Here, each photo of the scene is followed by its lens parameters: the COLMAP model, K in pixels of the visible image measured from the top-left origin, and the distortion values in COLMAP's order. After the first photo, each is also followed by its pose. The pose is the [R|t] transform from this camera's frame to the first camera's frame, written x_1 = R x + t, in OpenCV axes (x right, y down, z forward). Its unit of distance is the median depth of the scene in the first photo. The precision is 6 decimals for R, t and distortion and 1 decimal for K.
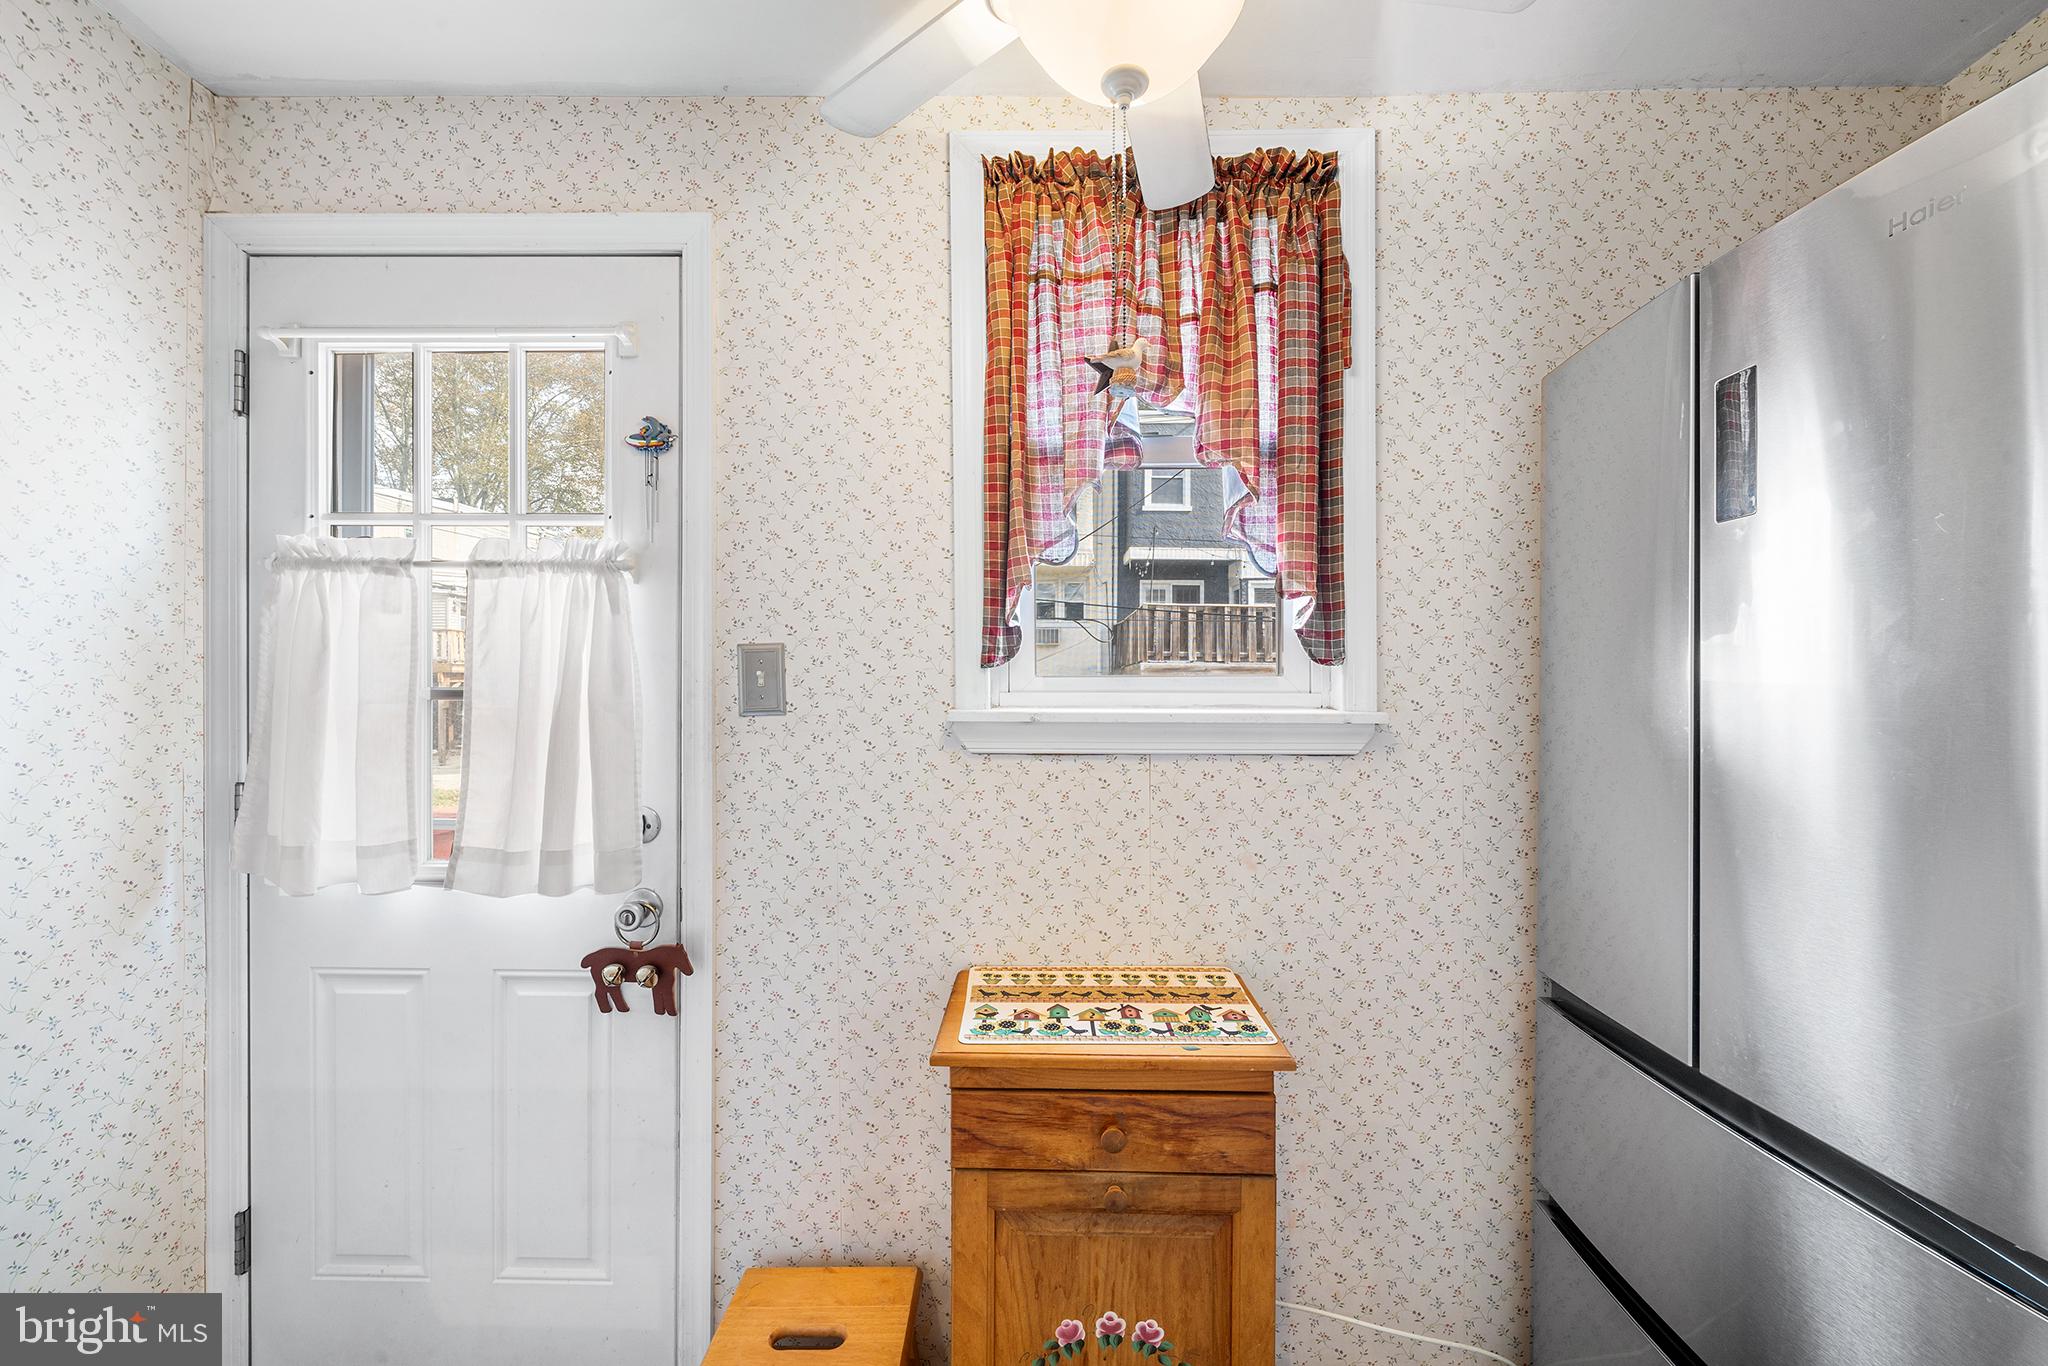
lens RADIAL K [[831.3, 0, 1017.7], [0, 831.3, 682.3], [0, 0, 1]] dist [-0.000771, -0.000827]
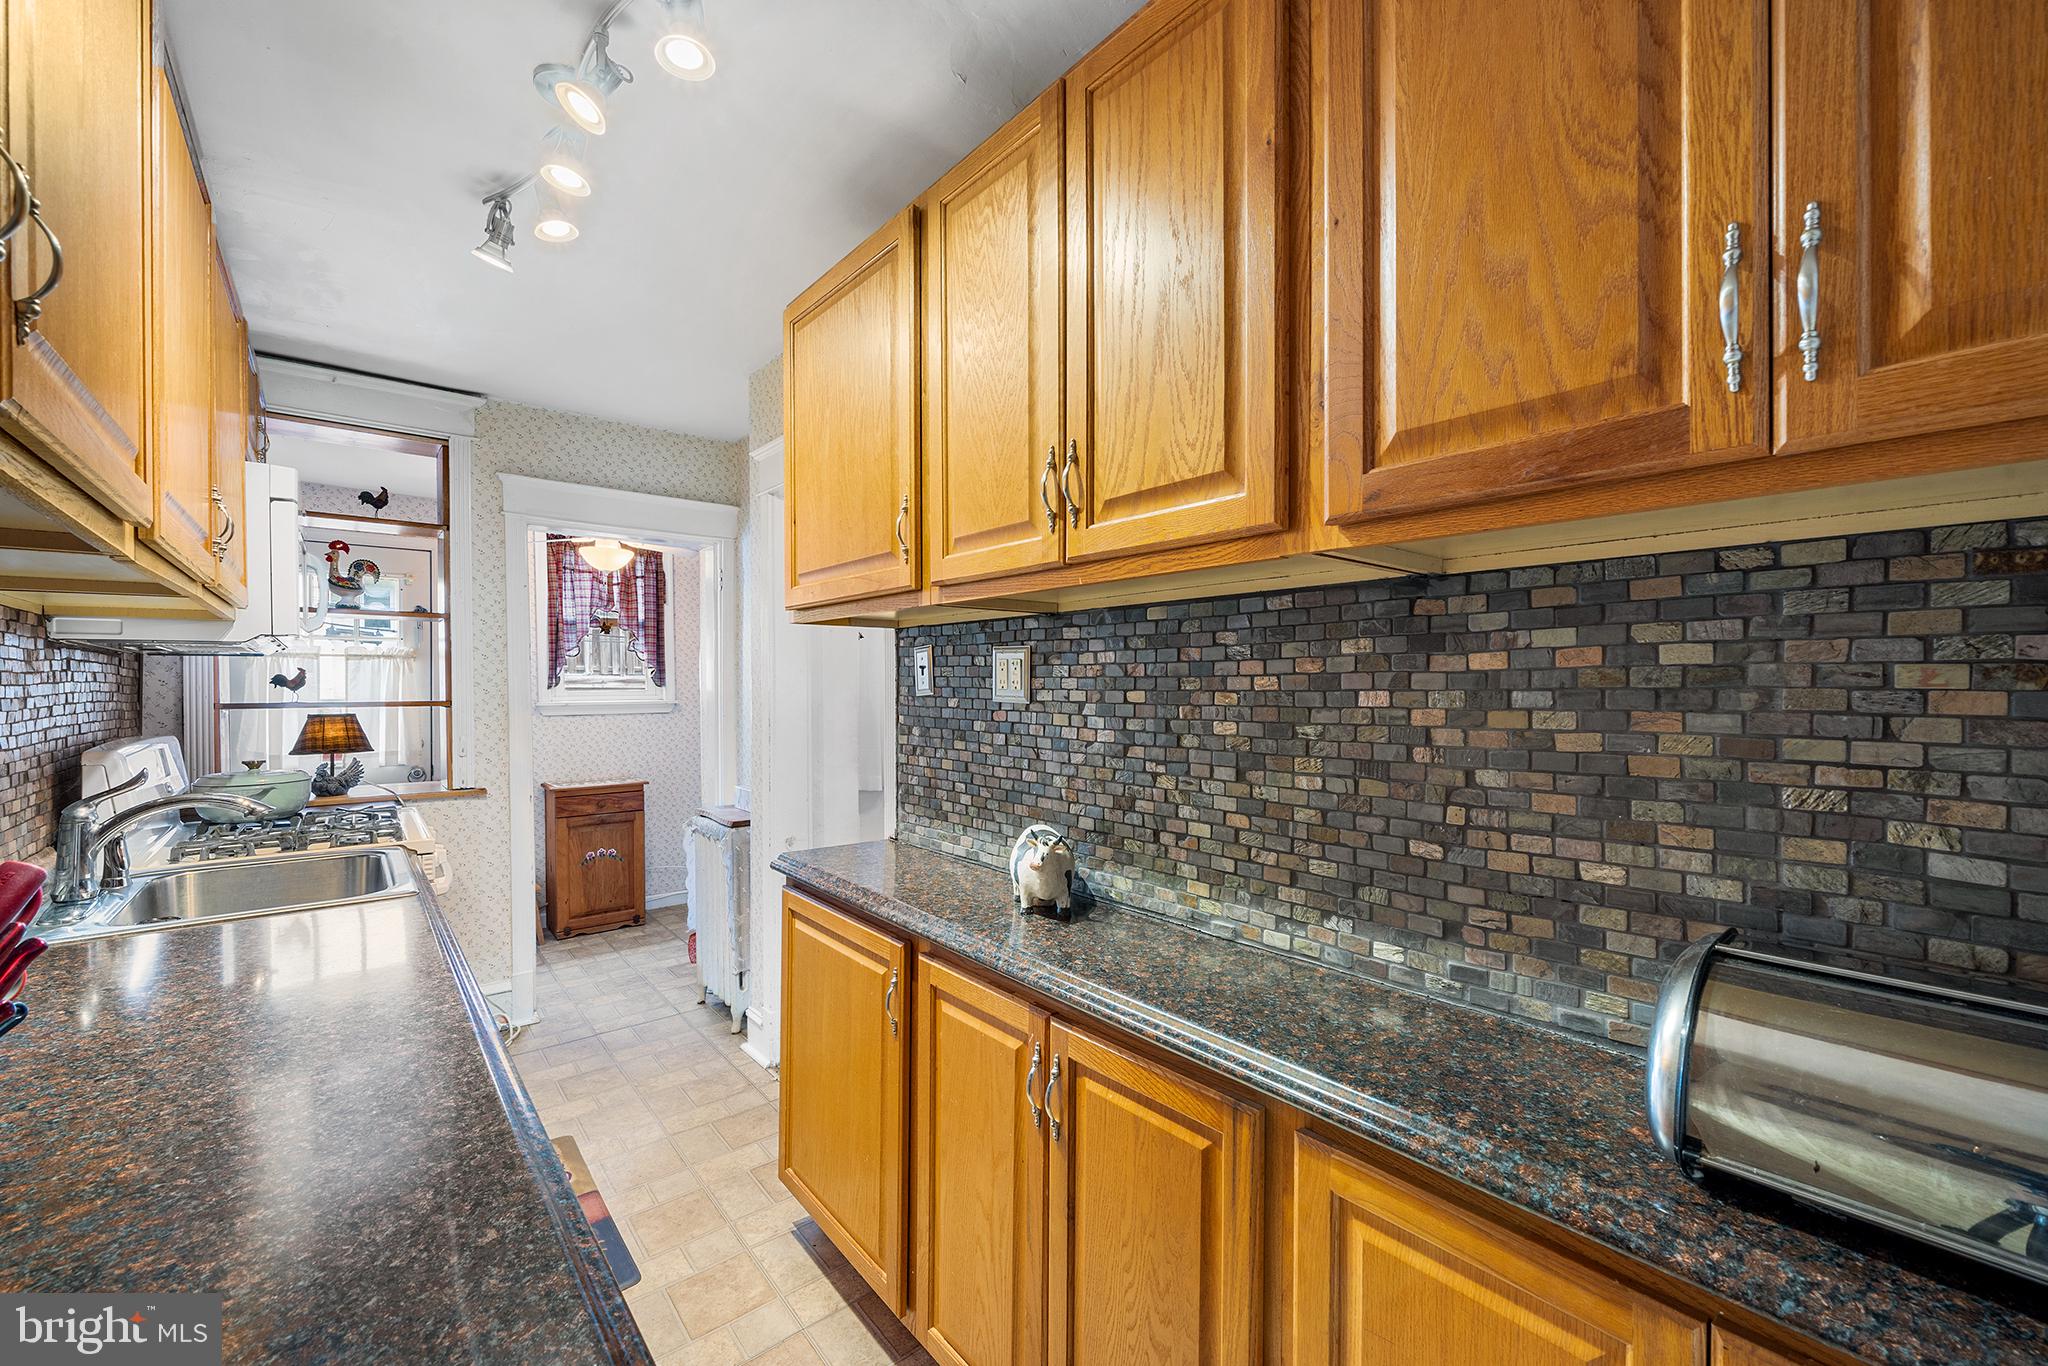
lens RADIAL K [[801.4, 0, 1021.0], [0, 801.4, 690.2], [0, 0, 1]] dist [-0.001064, -0.000031]
pose [[0.758502, -0.010496, 0.651587, -0.681600], [0.013263, 0.999912, 0.000668, 0.009231], [-0.651536, 0.008135, 0.758574, -2.576703]]
